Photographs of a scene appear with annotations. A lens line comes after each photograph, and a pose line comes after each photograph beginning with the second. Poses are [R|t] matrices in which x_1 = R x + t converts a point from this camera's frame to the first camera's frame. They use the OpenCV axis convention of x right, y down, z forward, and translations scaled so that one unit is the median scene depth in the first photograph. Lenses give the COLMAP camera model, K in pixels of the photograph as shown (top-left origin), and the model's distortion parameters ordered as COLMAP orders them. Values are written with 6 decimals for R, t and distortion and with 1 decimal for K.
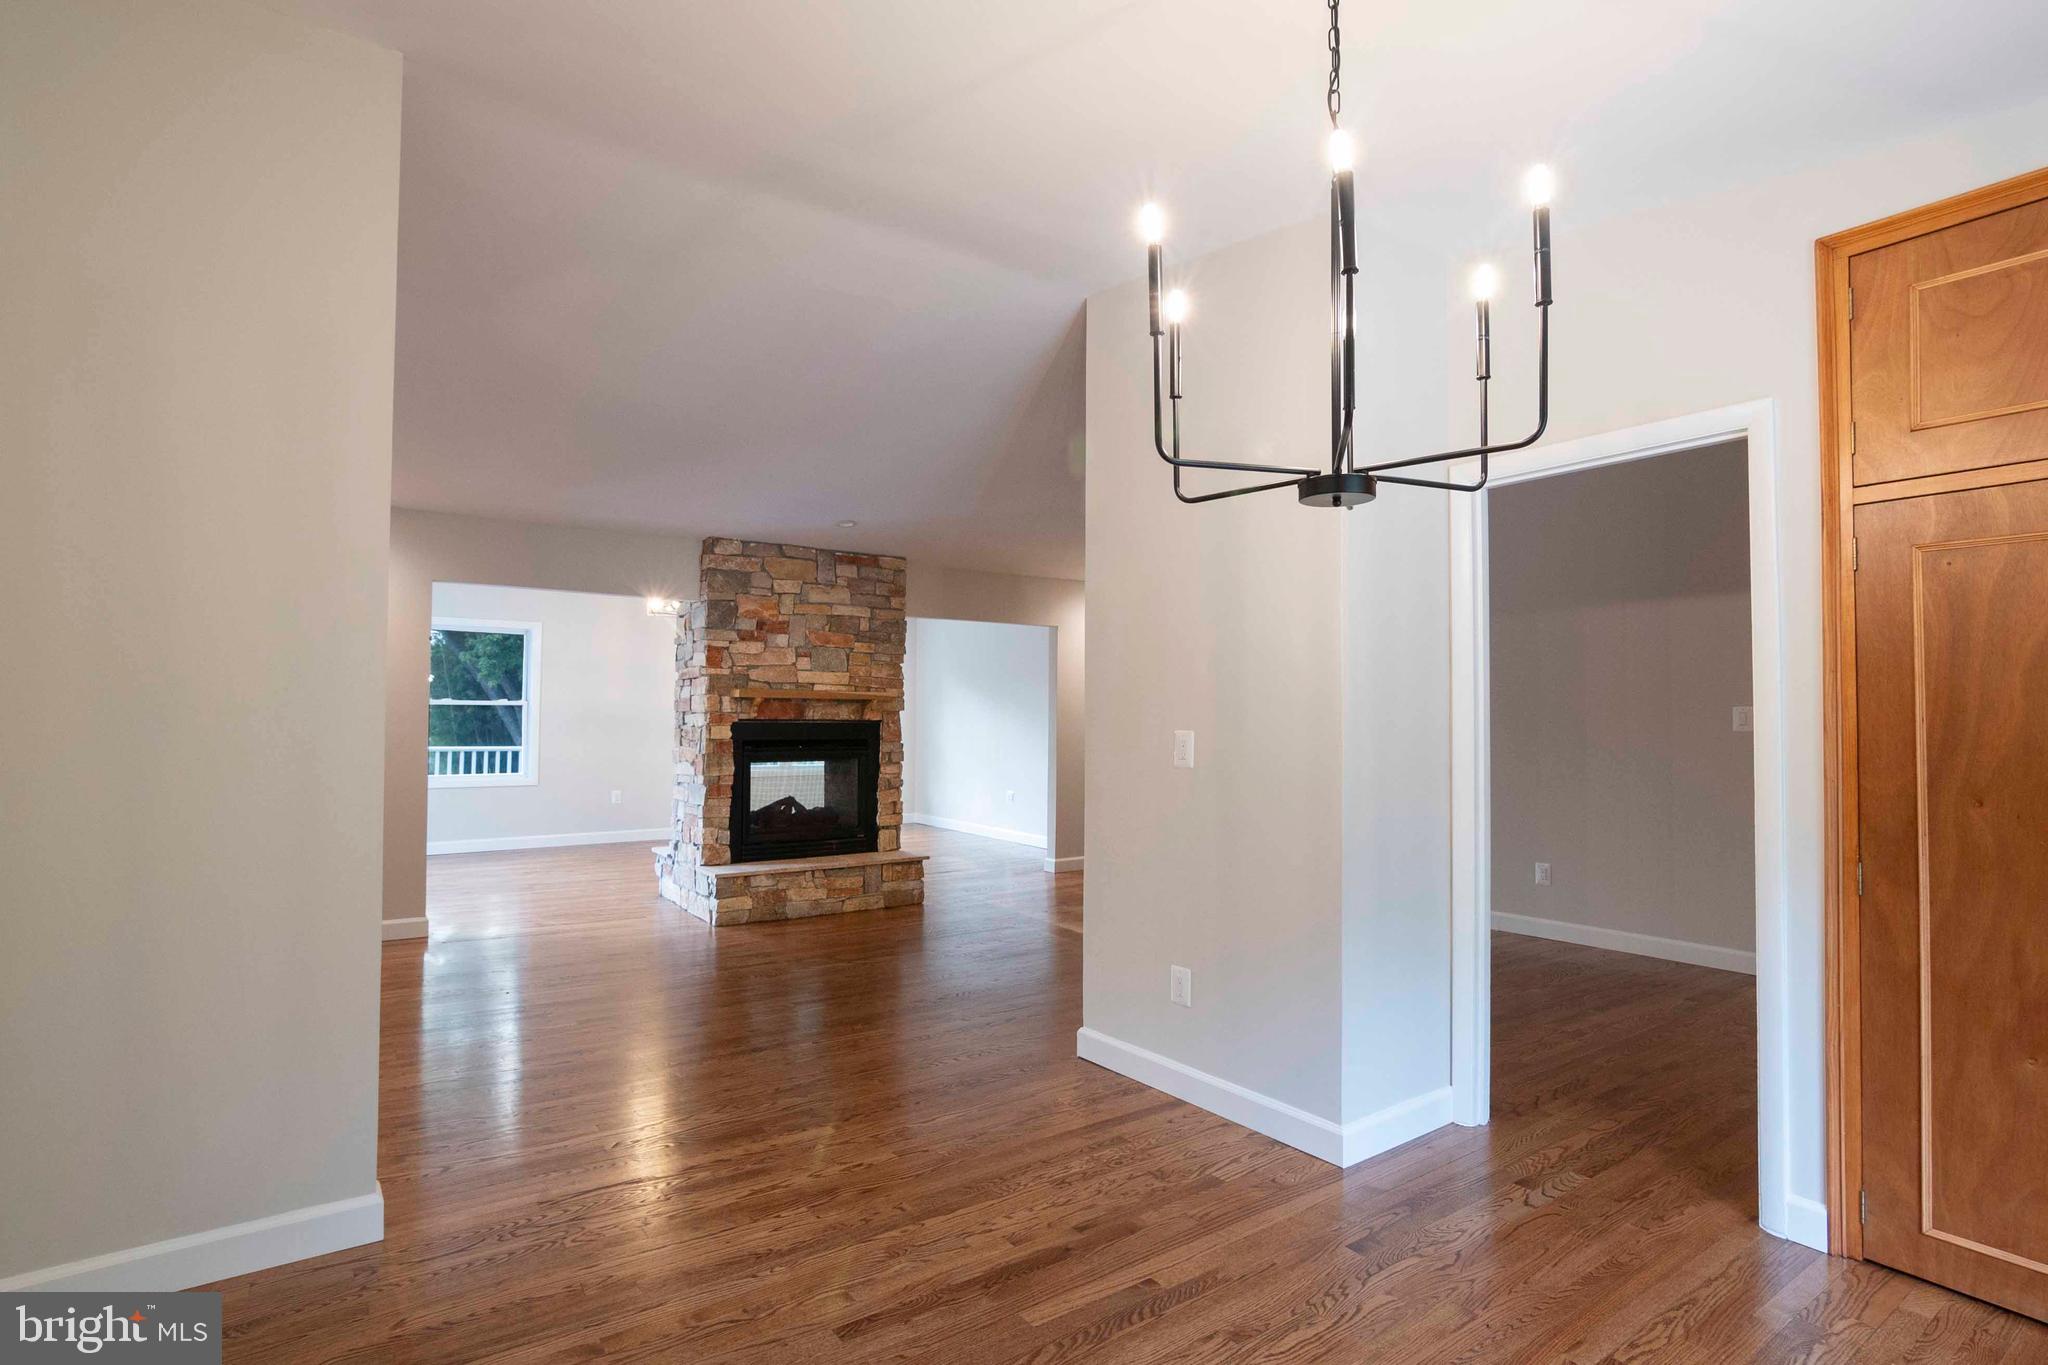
lens RADIAL K [[1012.2, 0, 1023.6], [0, 1012.2, 676.8], [0, 0, 1]] dist [-0.023275, 0.006643]
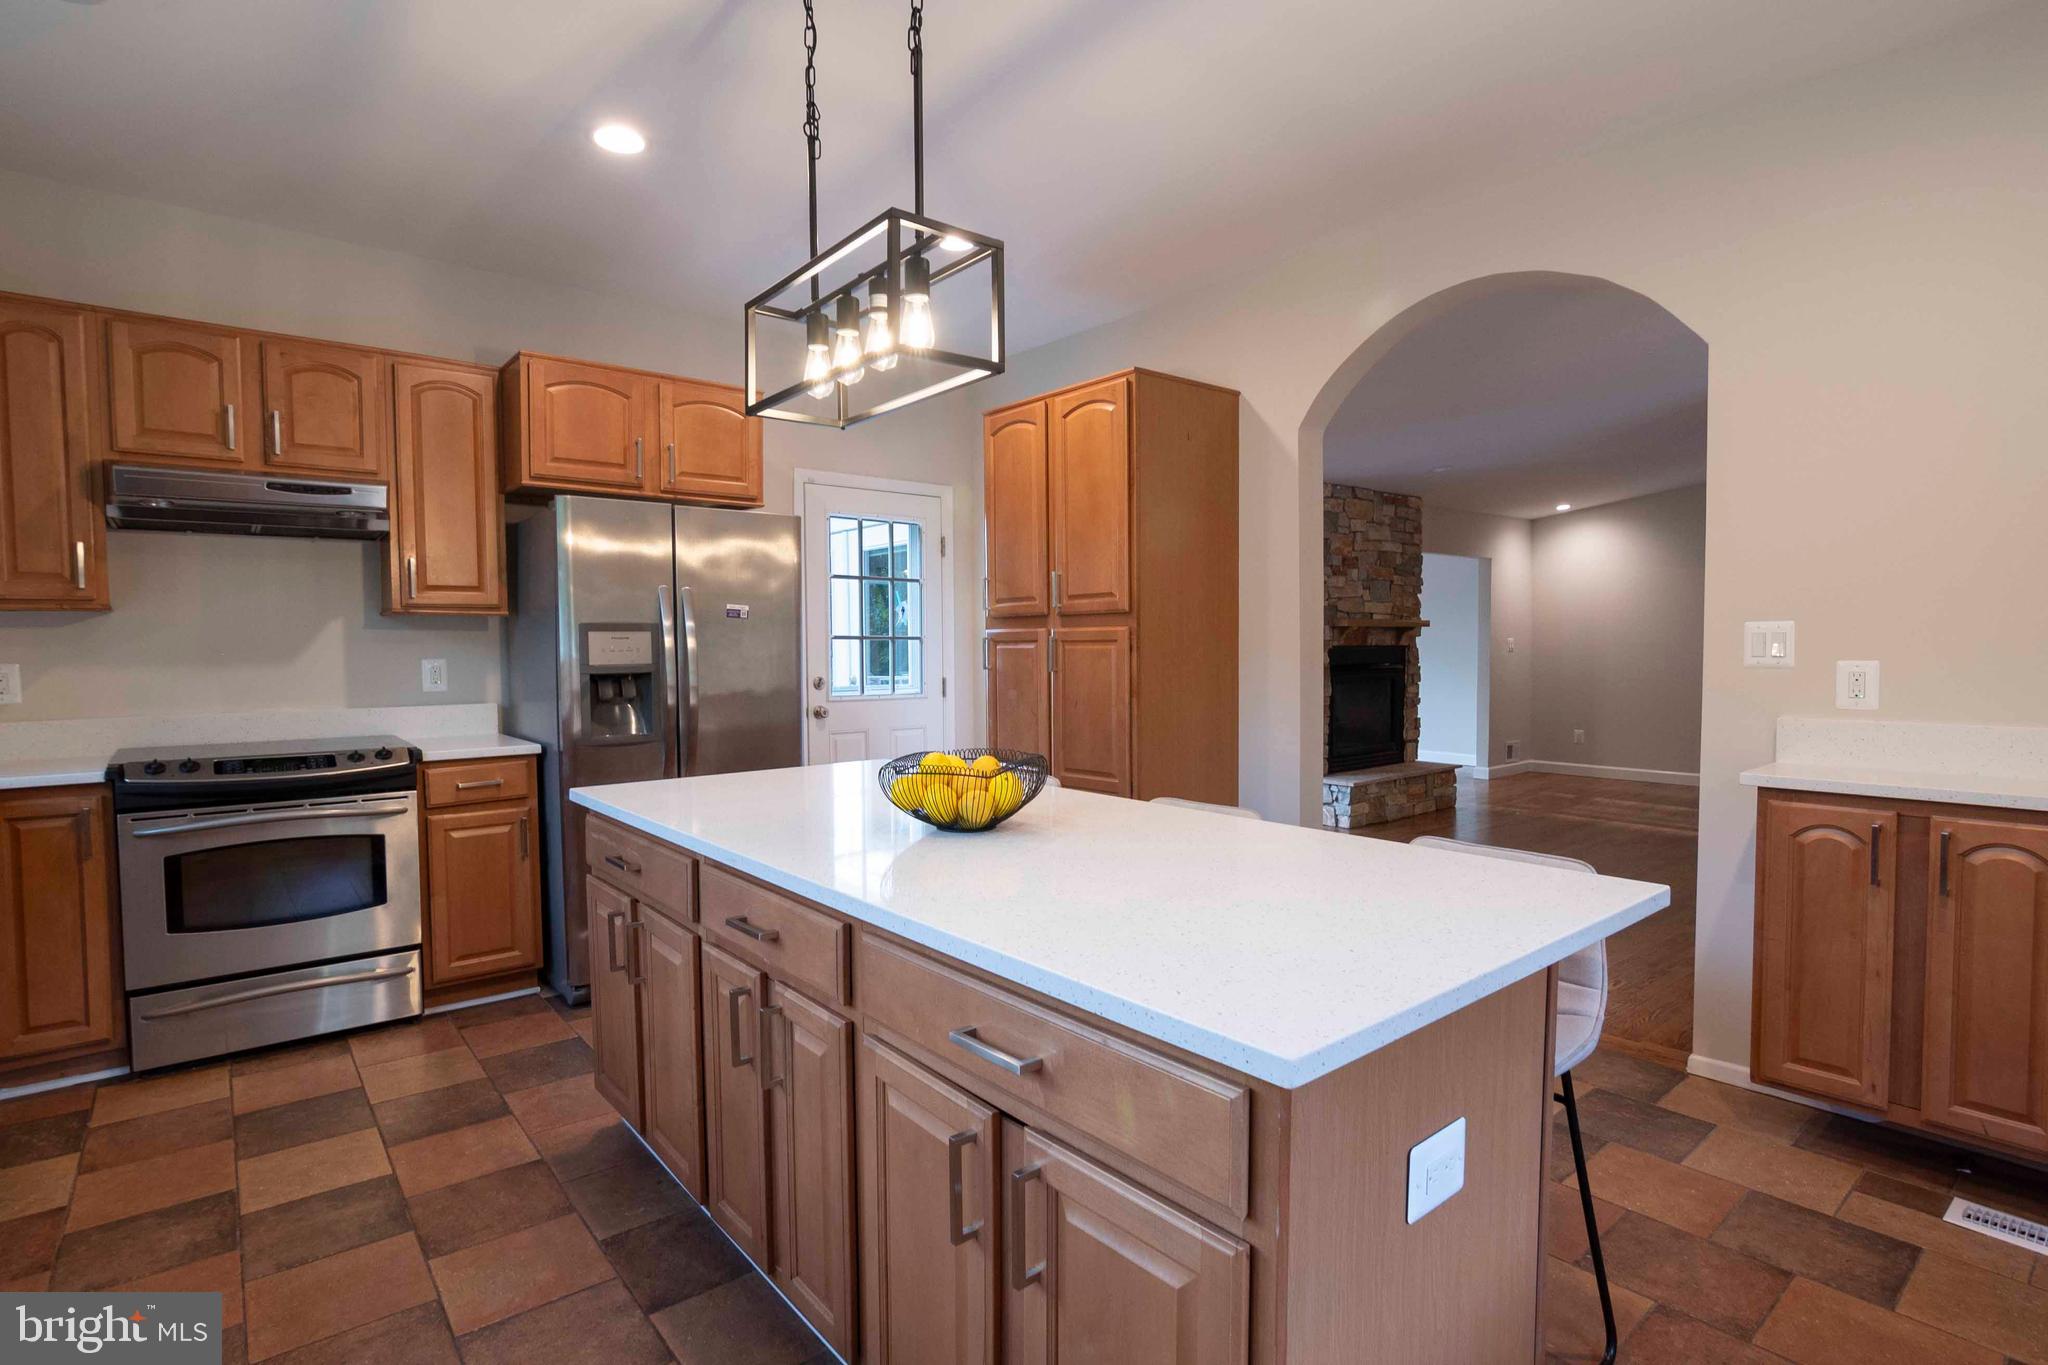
lens RADIAL K [[1012.2, 0, 1020.5], [0, 1012.2, 677.4], [0, 0, 1]] dist [-0.023275, 0.006643]
pose [[0.997544, -0.013229, 0.068784, -0.655183], [0.007926, 0.997015, 0.076797, -0.010913], [-0.069594, -0.076063, 0.994671, -0.079435]]
